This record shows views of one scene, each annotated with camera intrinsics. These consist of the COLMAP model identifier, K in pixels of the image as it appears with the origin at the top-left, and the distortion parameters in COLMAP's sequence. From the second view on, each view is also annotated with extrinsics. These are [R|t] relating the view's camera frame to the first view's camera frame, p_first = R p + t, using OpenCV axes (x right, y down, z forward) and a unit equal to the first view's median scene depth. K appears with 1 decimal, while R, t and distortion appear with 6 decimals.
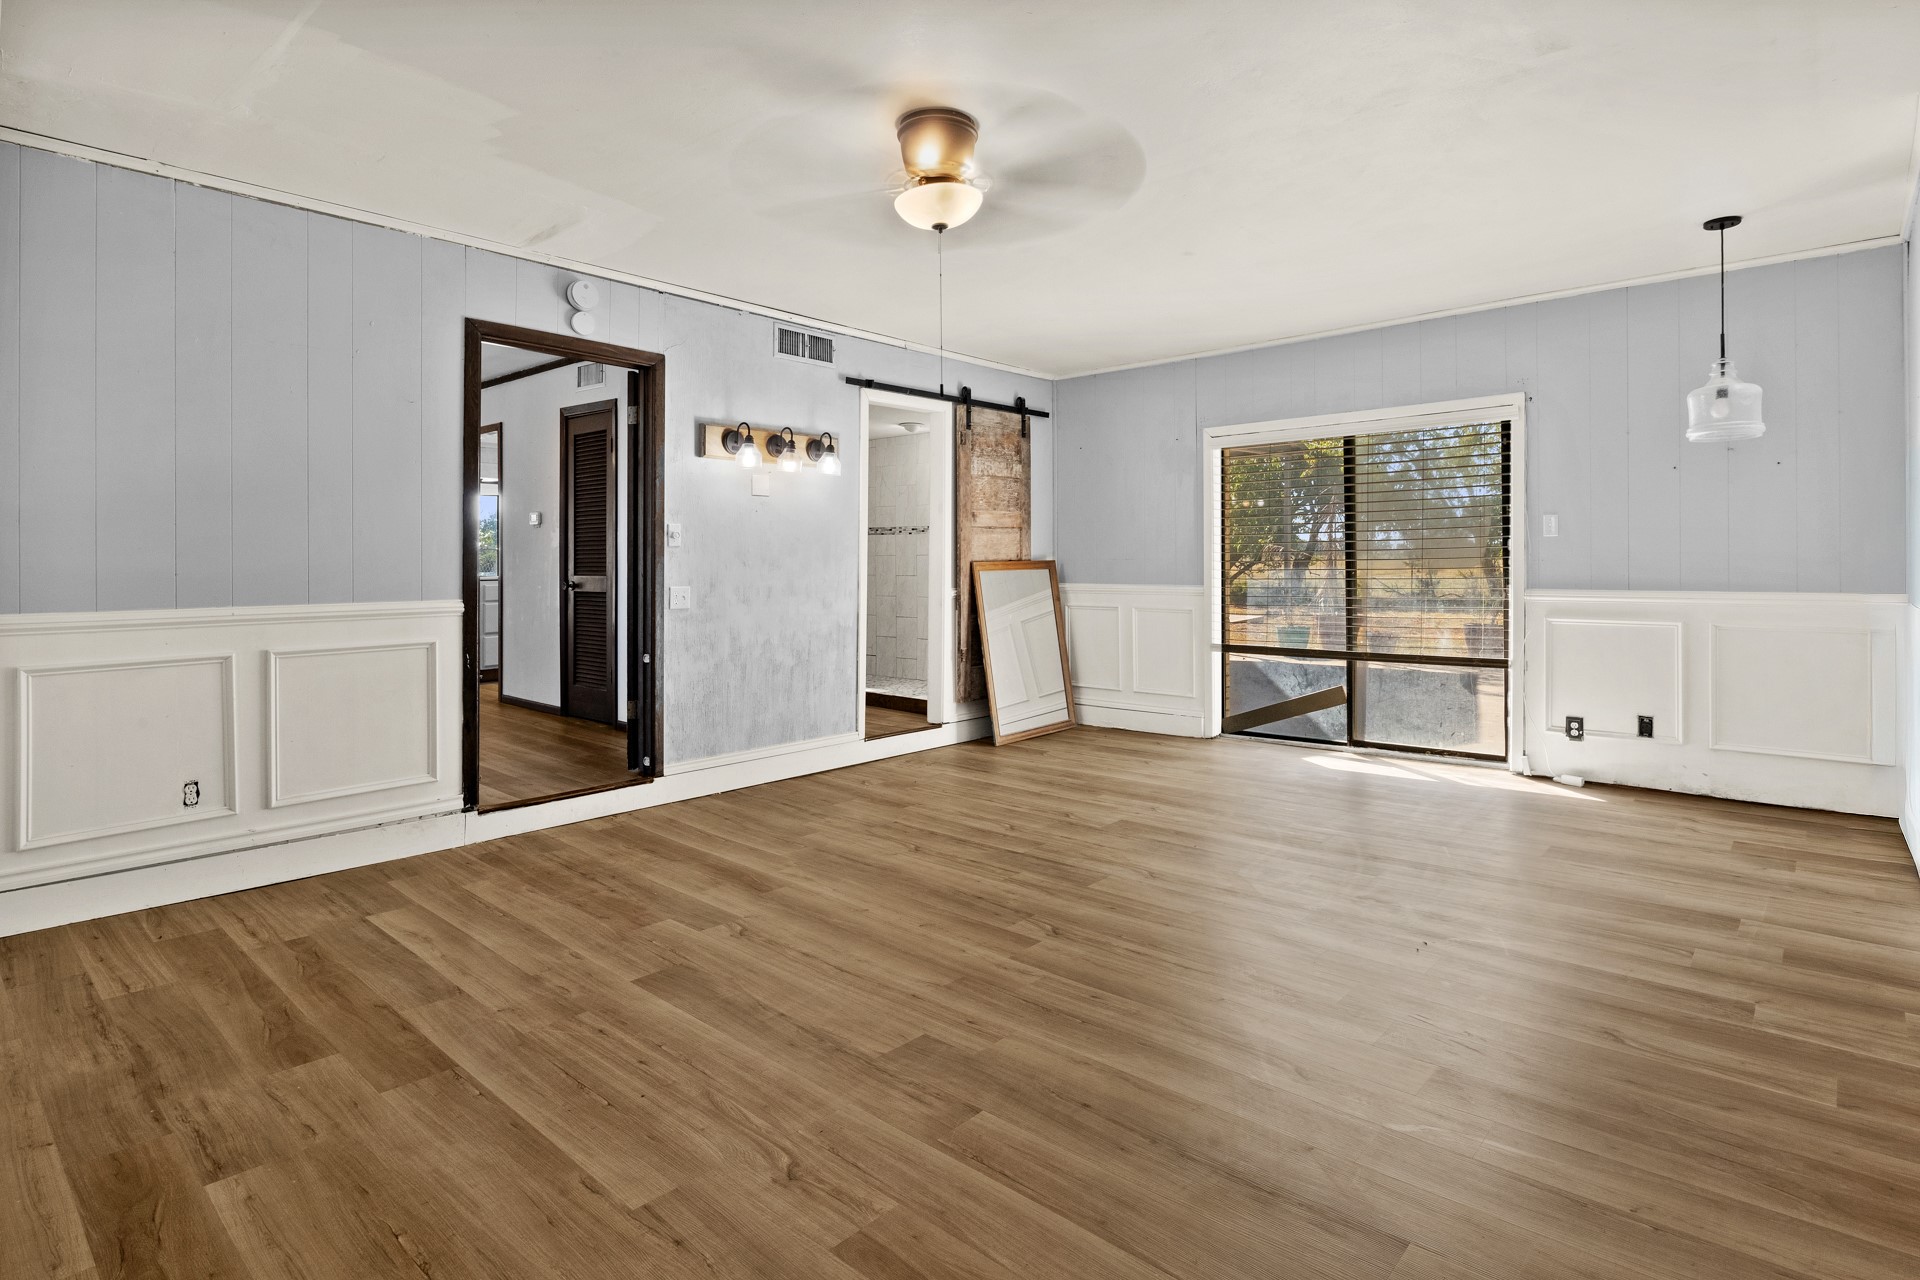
lens RADIAL K [[992.9, 0, 966.2], [0, 992.9, 553.6], [0, 0, 1]] dist [-0.005402, -0.001148]
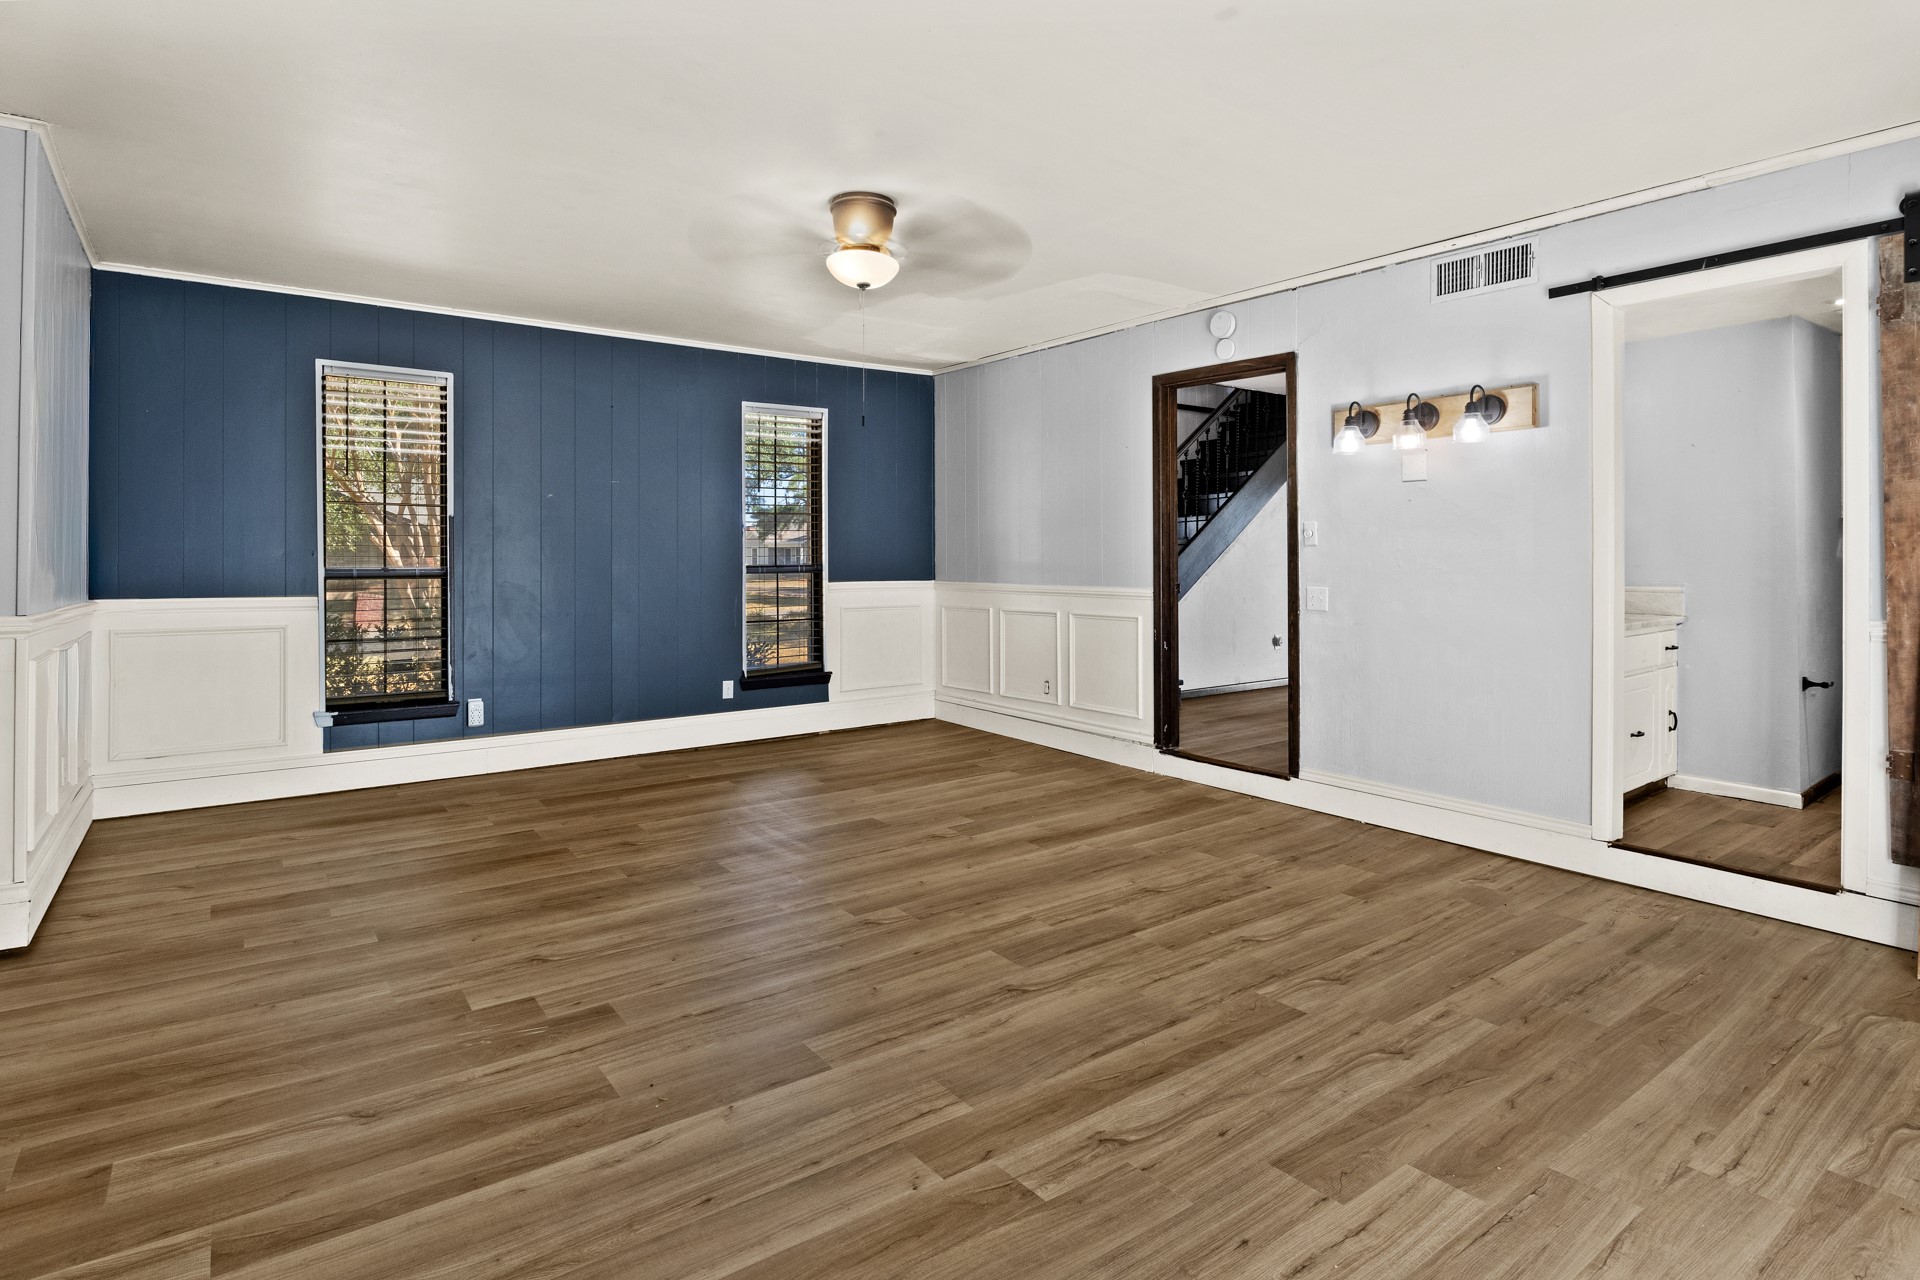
lens RADIAL K [[982.4, 0, 965.3], [0, 982.4, 548.1], [0, 0, 1]] dist [-0.006199, -0.001633]
pose [[-0.204639, -0.004932, -0.978825, 1.055557], [0.006572, 0.999958, -0.006412, -0.001091], [0.978815, -0.007745, -0.204598, 1.289220]]
